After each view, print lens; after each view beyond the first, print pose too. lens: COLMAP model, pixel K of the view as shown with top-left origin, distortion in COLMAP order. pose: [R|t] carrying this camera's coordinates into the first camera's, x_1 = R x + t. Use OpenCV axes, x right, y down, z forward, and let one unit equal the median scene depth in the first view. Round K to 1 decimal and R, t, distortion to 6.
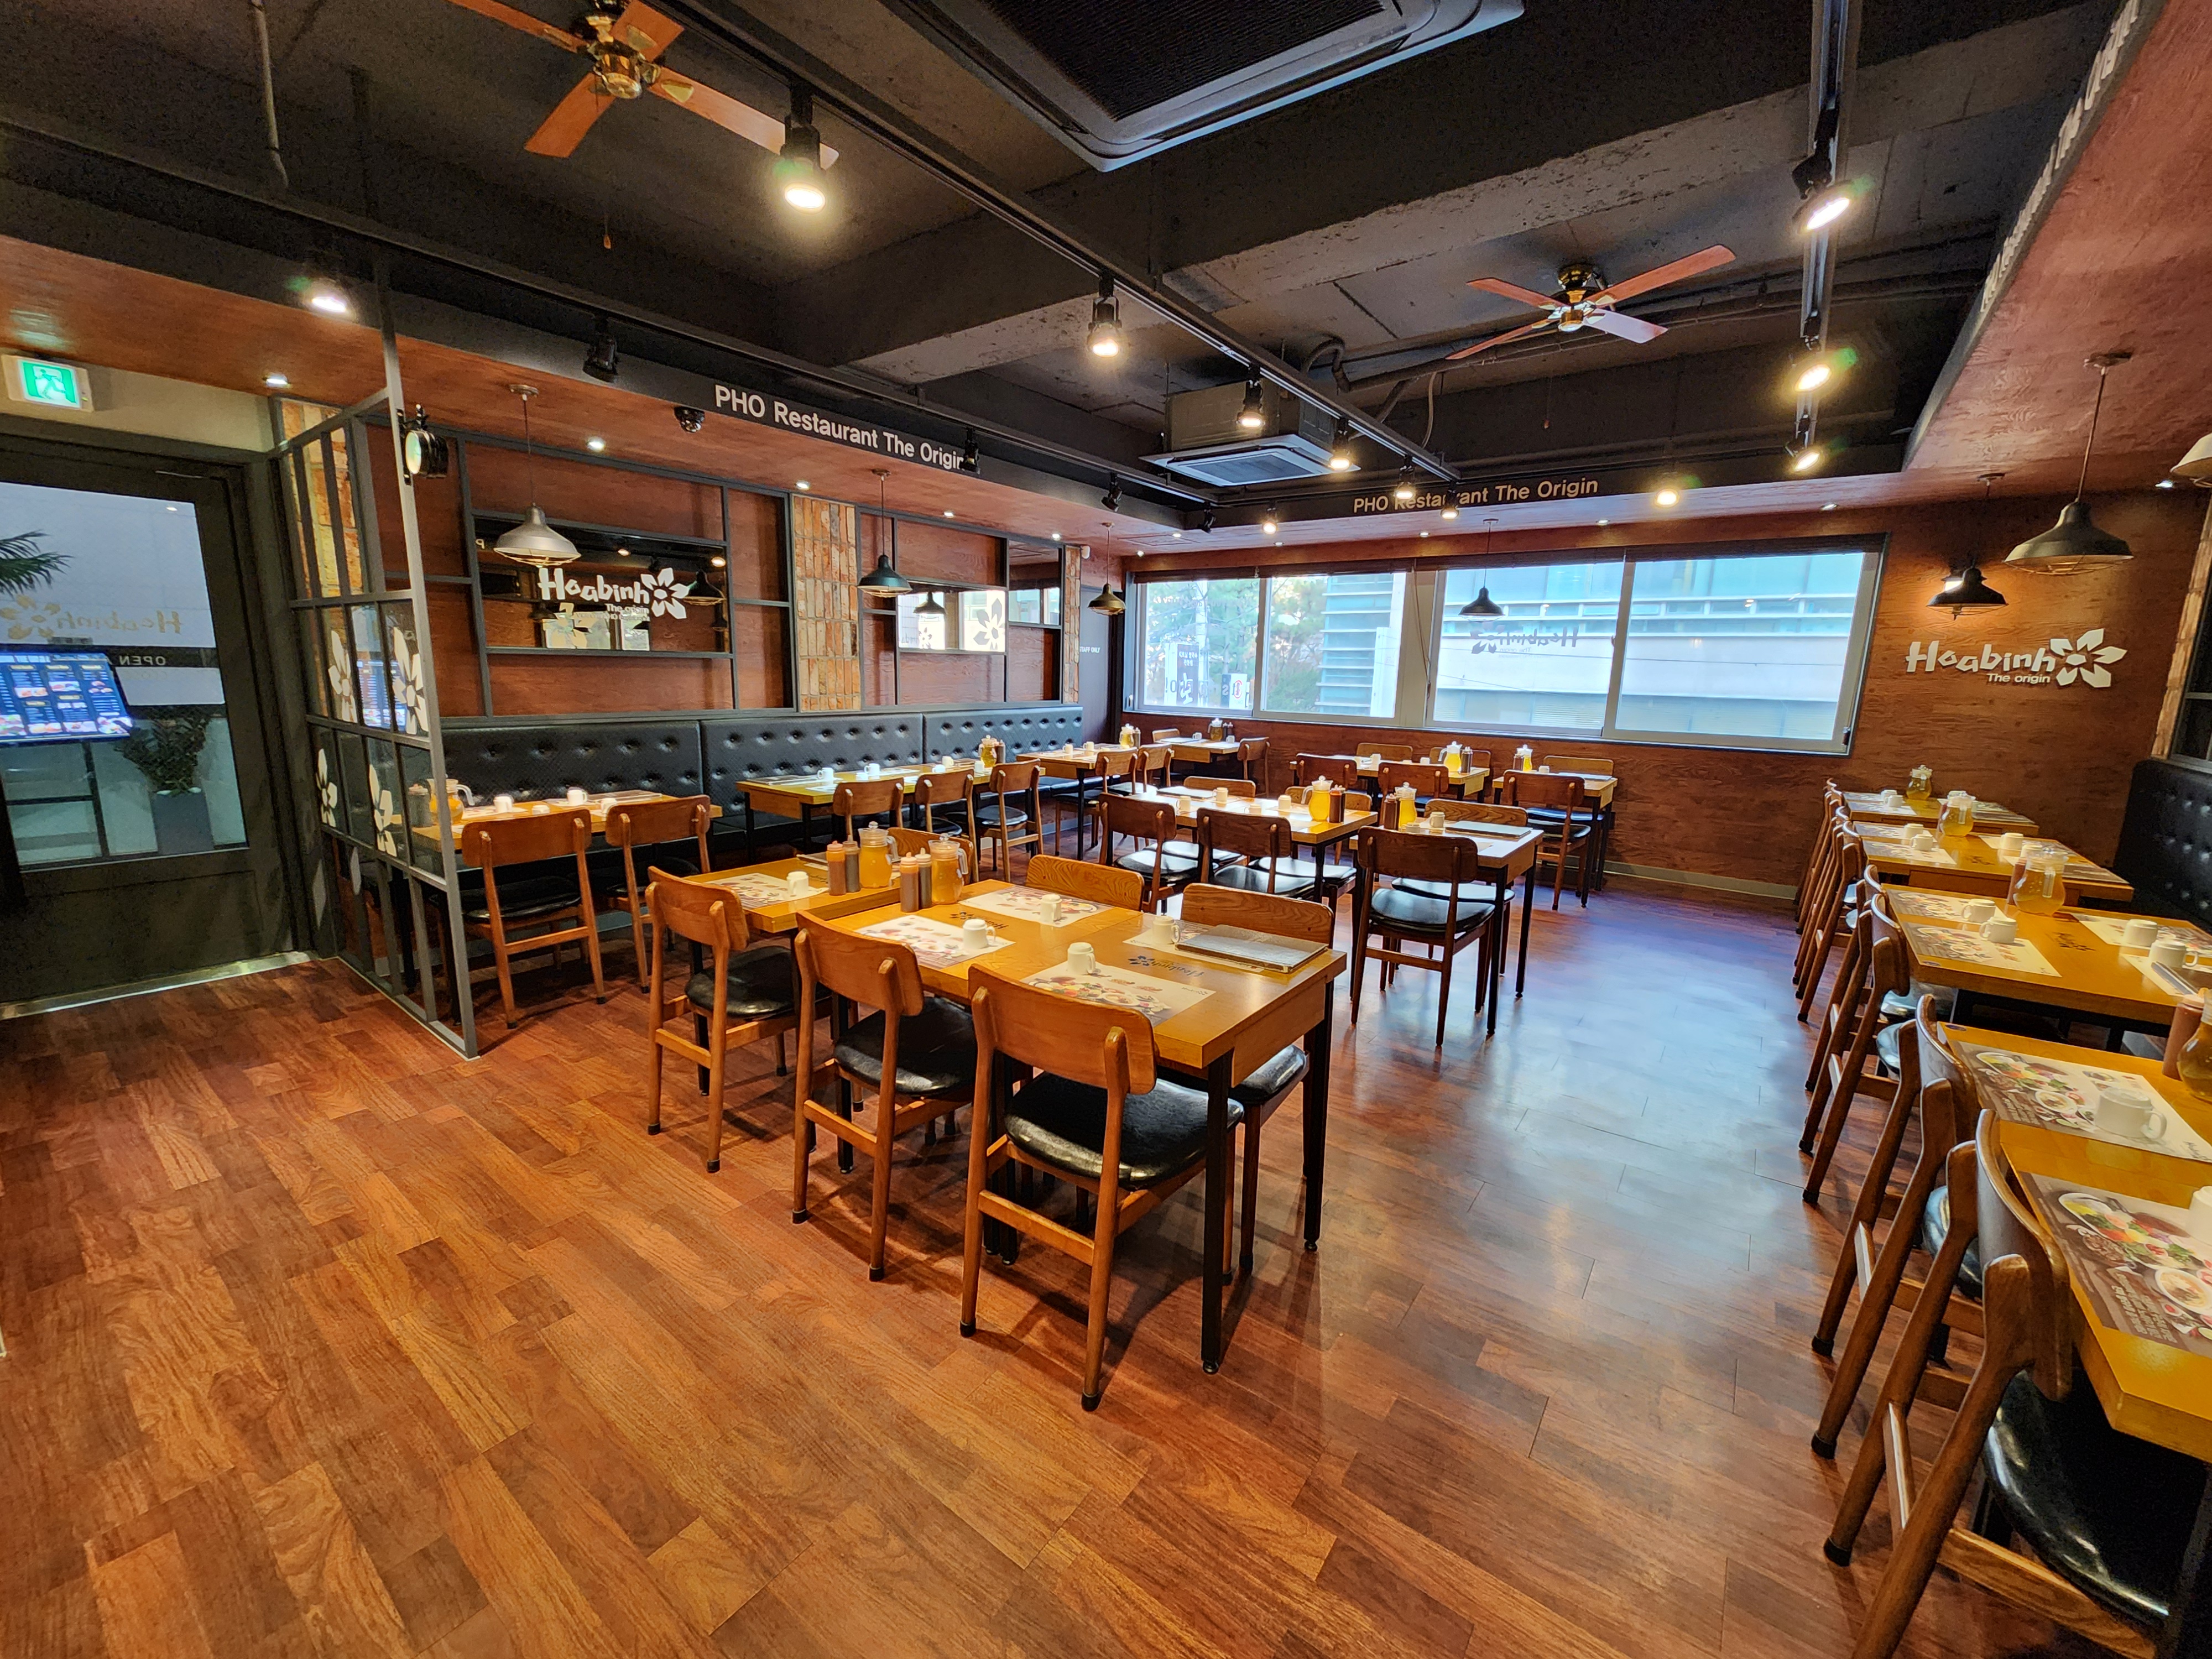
lens RADIAL K [[895.2, 0, 1108.6], [0, 895.2, 829.6], [0, 0, 1]] dist [-0.001657, -0.000239]
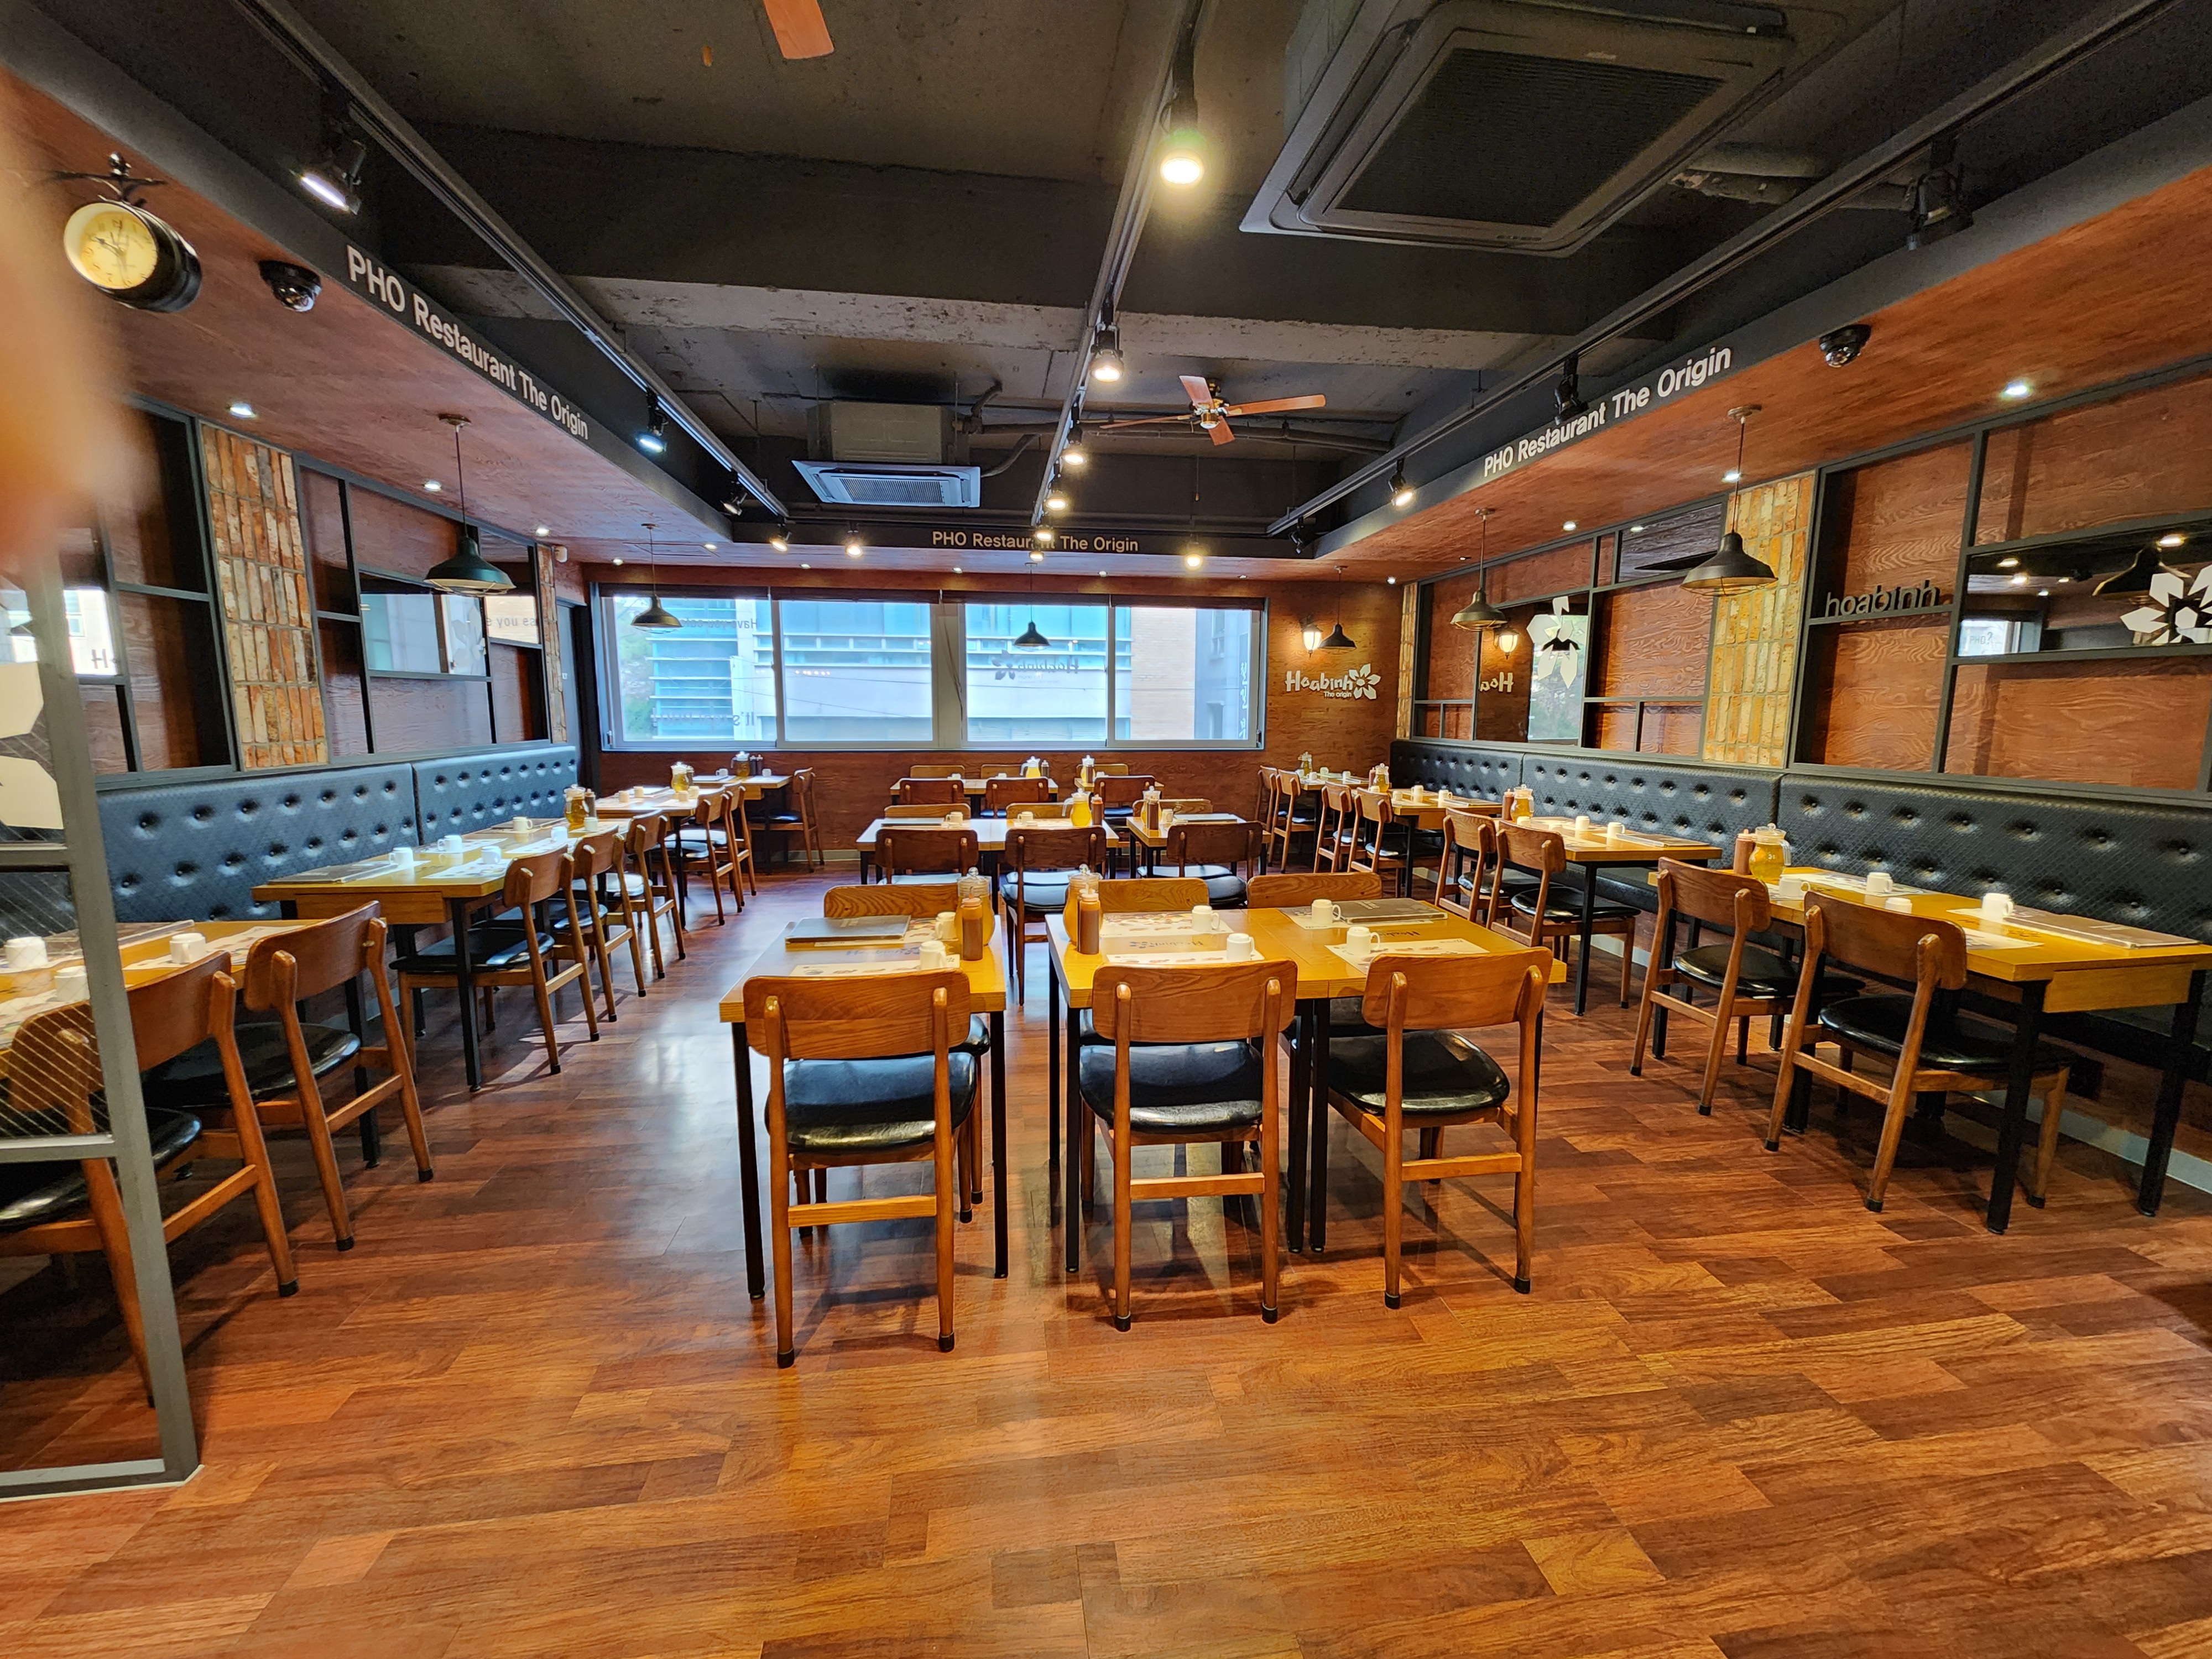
lens RADIAL K [[895.2, 0, 1105.4], [0, 895.2, 829.4], [0, 0, 1]] dist [-0.001657, -0.000239]
pose [[0.709645, -0.115302, 0.695061, -0.353260], [0.138792, 0.990065, 0.022535, -0.021819], [-0.690754, 0.080477, 0.718598, 0.142071]]
